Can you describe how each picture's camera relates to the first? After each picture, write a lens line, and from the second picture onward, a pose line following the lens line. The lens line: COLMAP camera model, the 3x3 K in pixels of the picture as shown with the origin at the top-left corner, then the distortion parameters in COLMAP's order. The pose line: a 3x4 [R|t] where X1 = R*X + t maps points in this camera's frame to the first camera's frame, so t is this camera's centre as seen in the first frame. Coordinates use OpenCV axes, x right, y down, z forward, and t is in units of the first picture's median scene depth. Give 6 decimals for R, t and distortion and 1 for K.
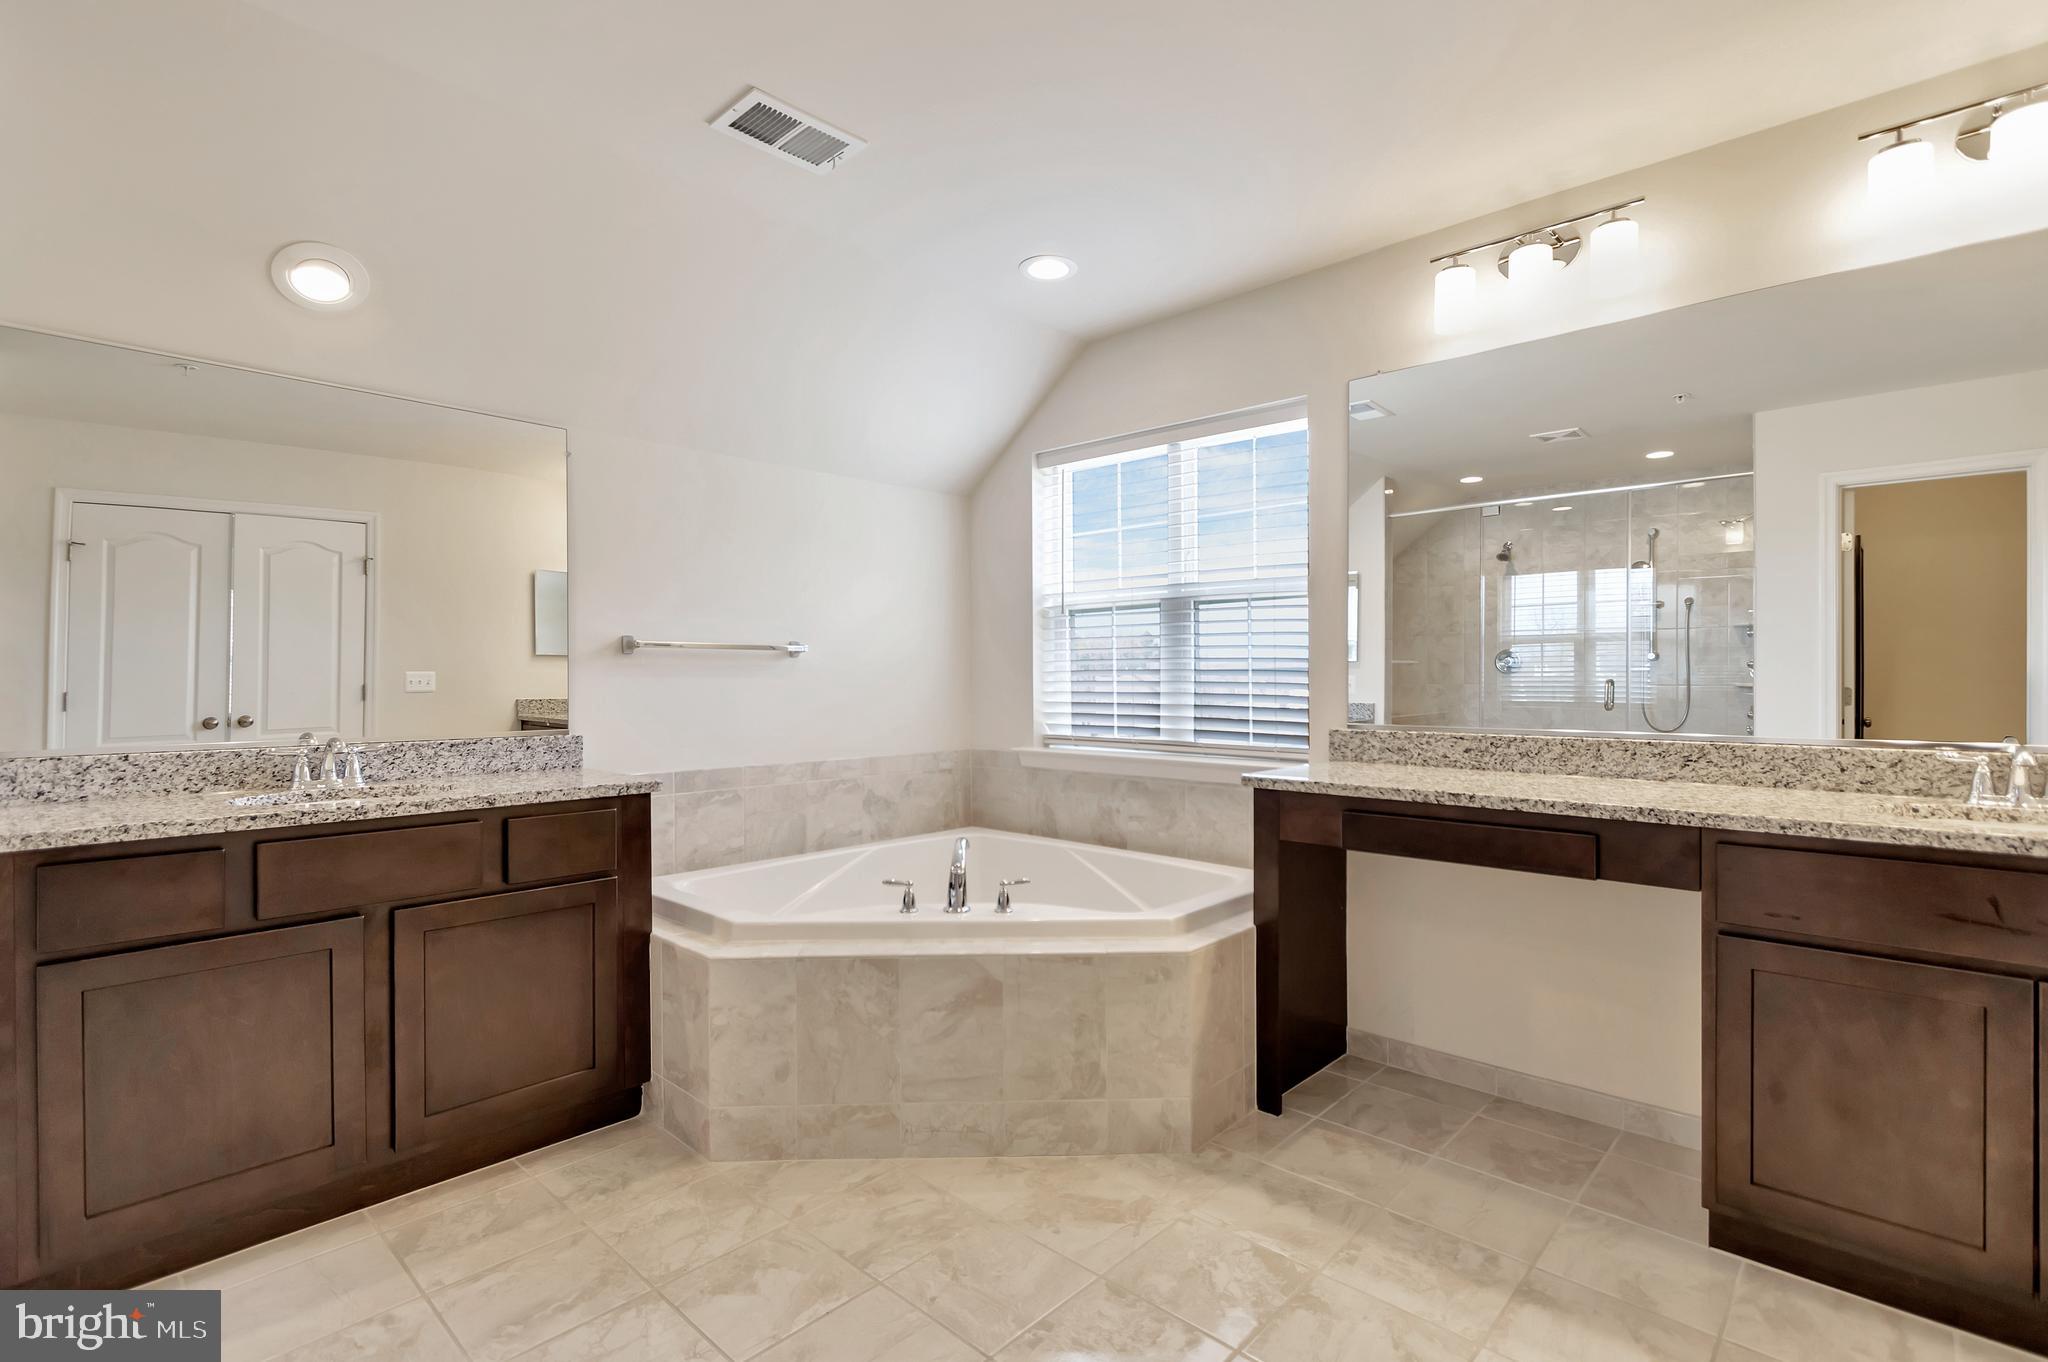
lens RADIAL K [[948.5, 0, 1026.2], [0, 948.5, 680.8], [0, 0, 1]] dist [-0.000949, -0.000086]
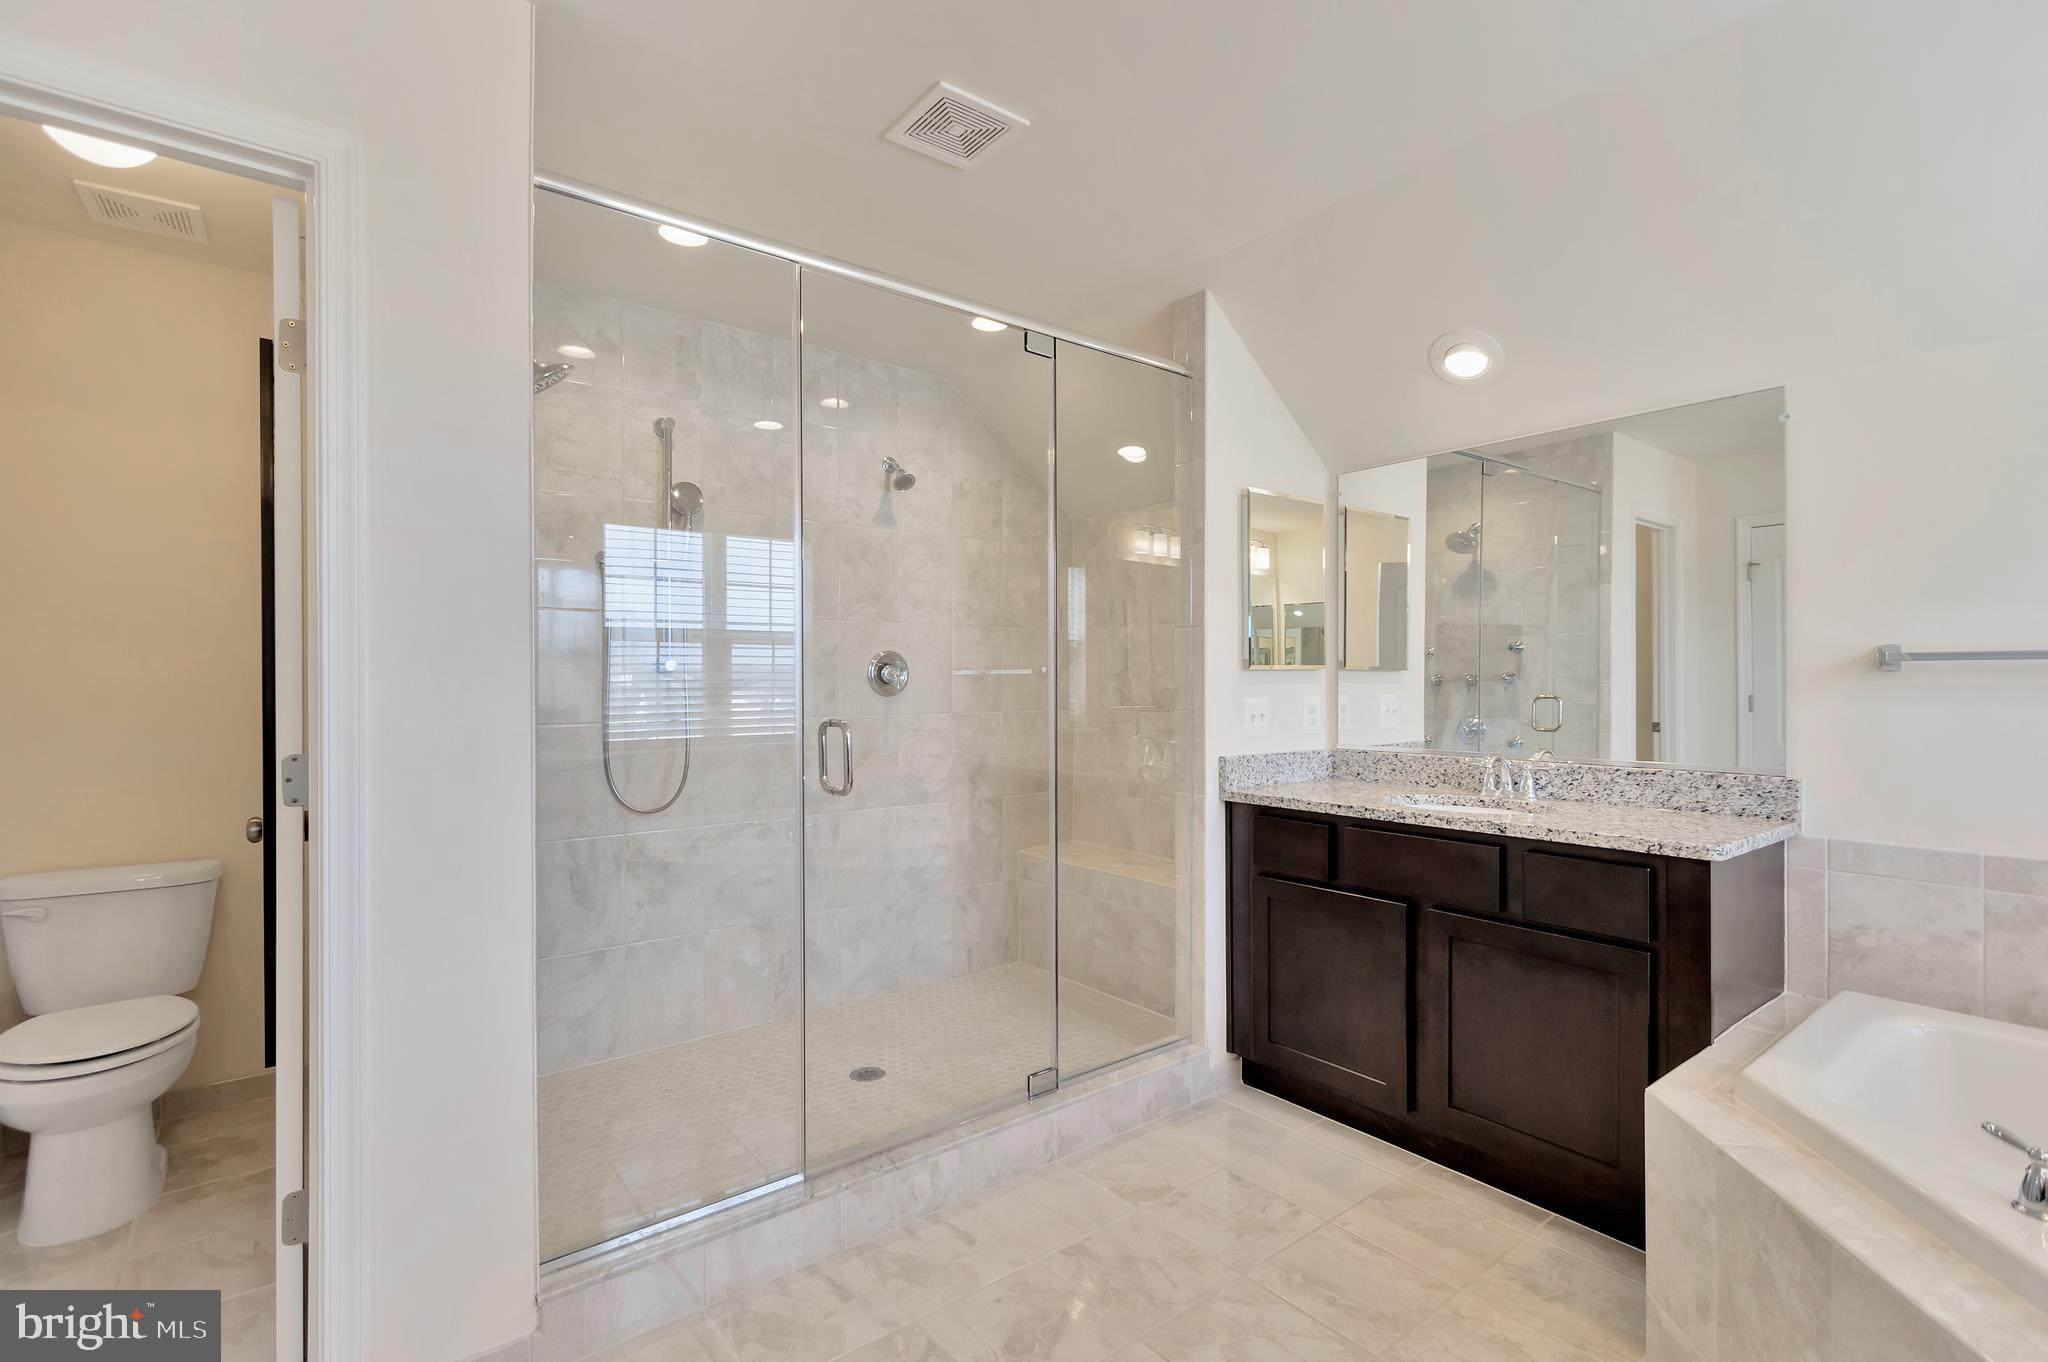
lens RADIAL K [[948.5, 0, 1032.2], [0, 948.5, 670.7], [0, 0, 1]] dist [-0.000949, -0.000086]
pose [[-0.150920, -0.002621, -0.988542, 0.476783], [0.005795, 0.999977, -0.003536, -0.038939], [0.988529, -0.006262, -0.150902, 0.629925]]
